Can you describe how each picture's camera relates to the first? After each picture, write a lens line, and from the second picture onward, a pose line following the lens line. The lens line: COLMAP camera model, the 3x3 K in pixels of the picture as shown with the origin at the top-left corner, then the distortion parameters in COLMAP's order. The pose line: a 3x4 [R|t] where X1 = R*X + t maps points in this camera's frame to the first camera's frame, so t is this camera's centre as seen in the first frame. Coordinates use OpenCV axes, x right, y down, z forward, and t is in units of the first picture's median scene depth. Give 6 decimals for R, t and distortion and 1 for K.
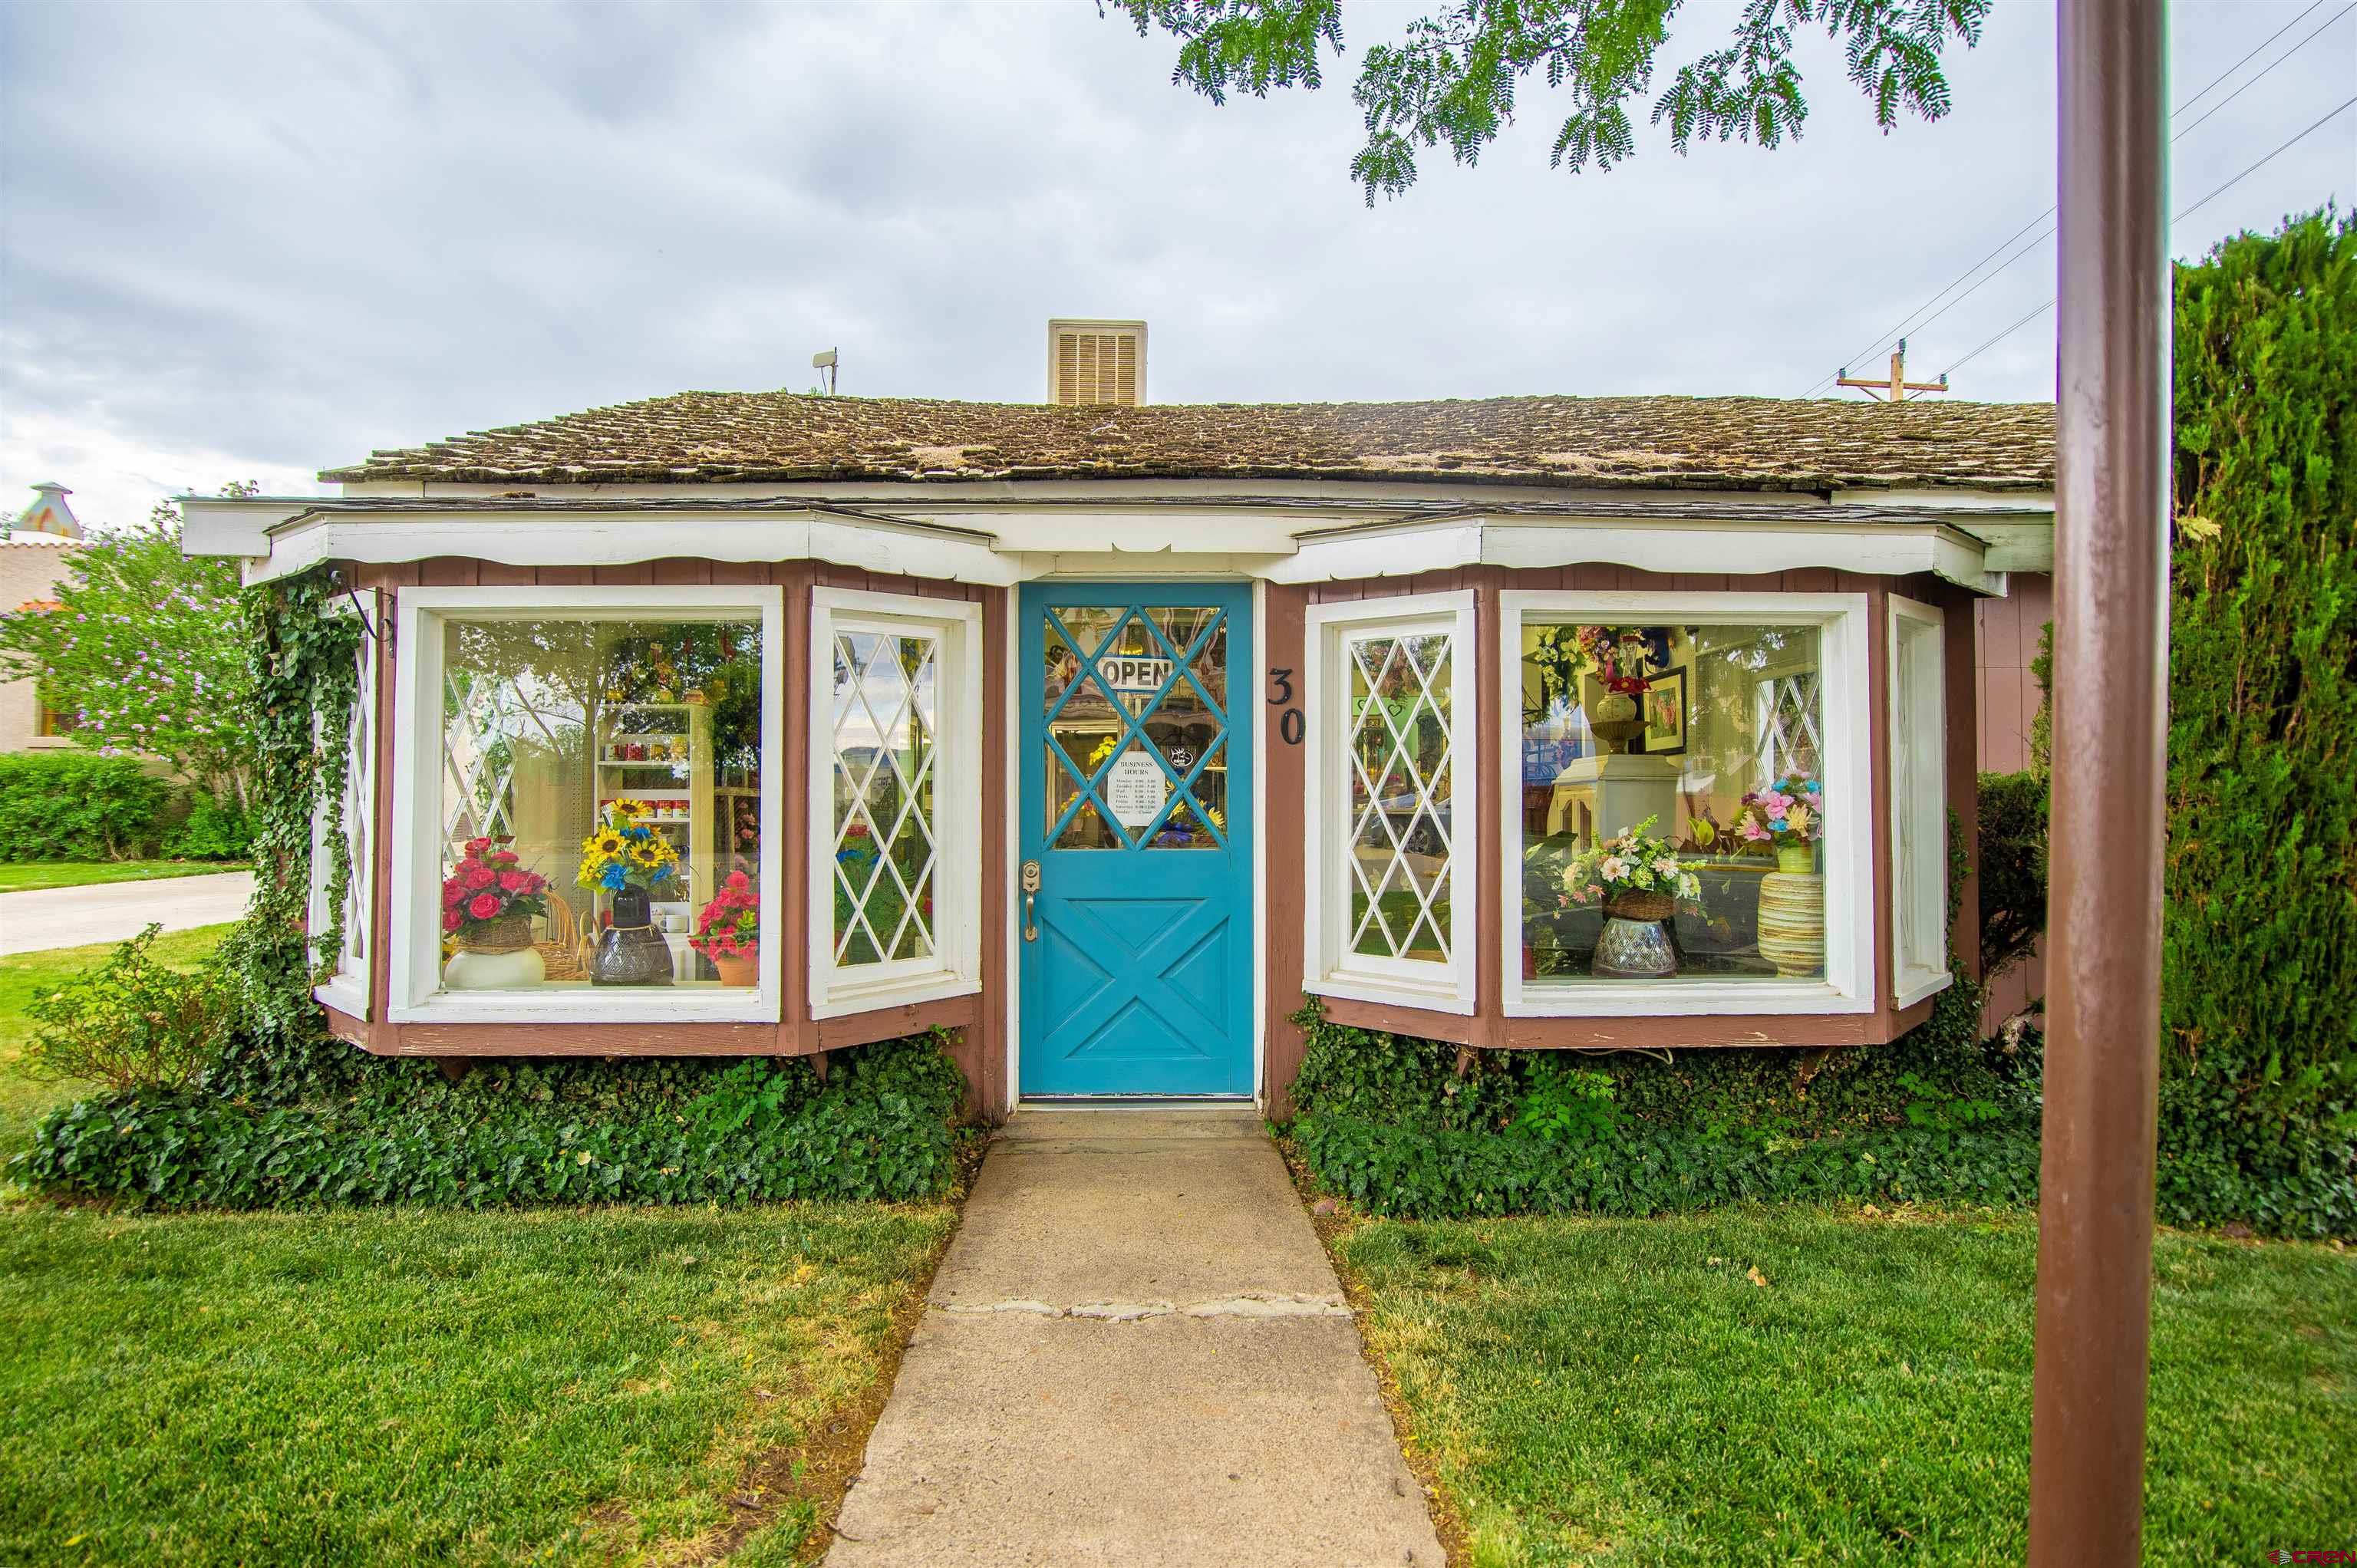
lens RADIAL K [[1155.9, 0, 1175.7], [0, 1155.9, 780.1], [0, 0, 1]] dist [-0.021526, -0.000263]
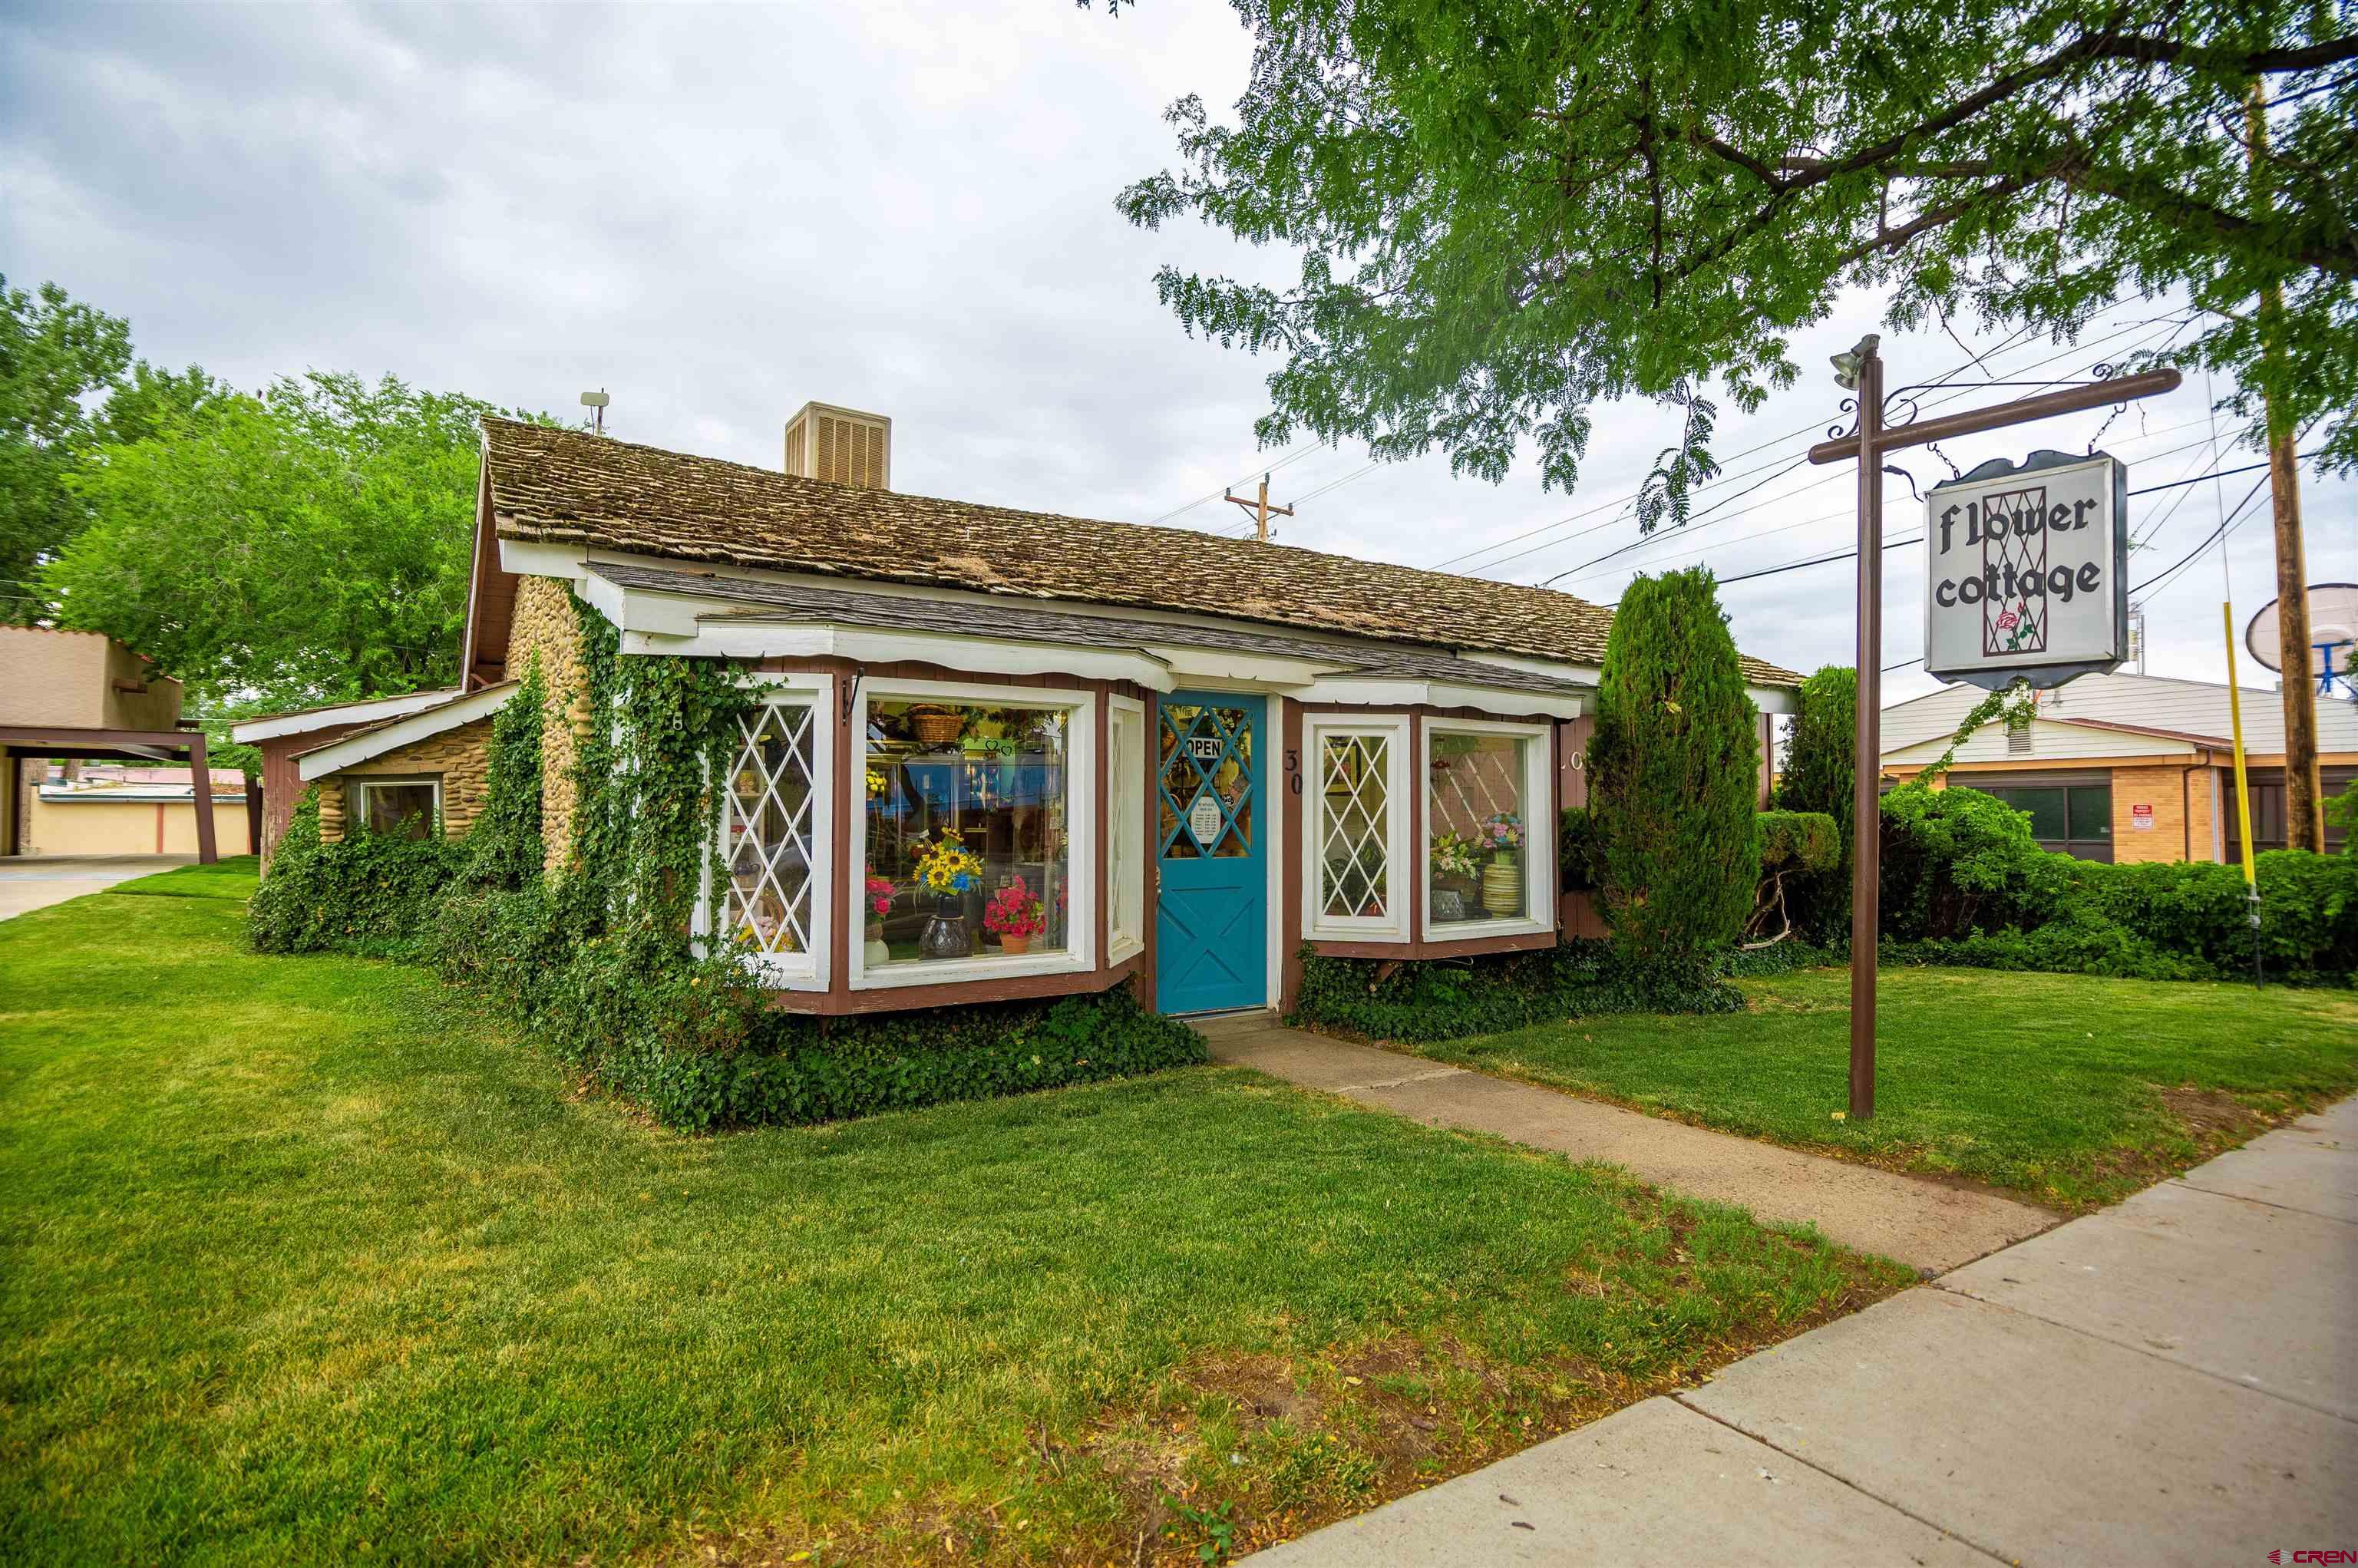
lens RADIAL K [[1156.4, 0, 1176.2], [0, 1156.4, 780.1], [0, 0, 1]] dist [-0.021526, -0.000263]
pose [[0.842656, 0.020206, 0.538073, -0.968316], [-0.009308, 0.999693, -0.022964, -0.011166], [-0.538371, 0.014343, 0.842586, -0.337409]]
